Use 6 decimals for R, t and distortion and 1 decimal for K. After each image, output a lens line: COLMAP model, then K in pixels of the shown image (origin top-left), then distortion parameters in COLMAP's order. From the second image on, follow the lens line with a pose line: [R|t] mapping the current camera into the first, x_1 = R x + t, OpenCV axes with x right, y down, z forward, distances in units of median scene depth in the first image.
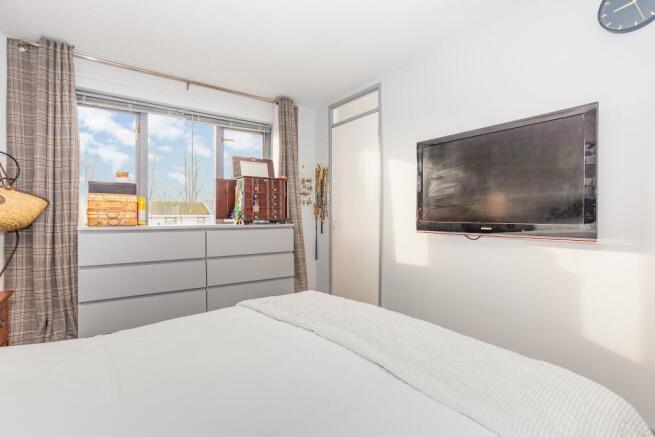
lens RADIAL K [[323.9, 0, 325.8], [0, 323.9, 218.1], [0, 0, 1]] dist [-0.018186, 0.012254]
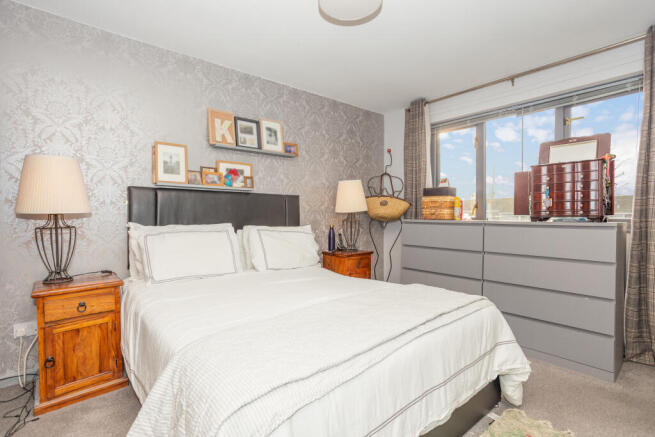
lens RADIAL K [[303.9, 0, 321.8], [0, 303.9, 217.2], [0, 0, 1]] dist [-0.014063, 0.000218]
pose [[0.069202, 0.009730, -0.997555, 0.513190], [-0.000810, 0.999953, 0.009697, 0.001940], [0.997602, 0.000137, 0.069206, 0.375343]]
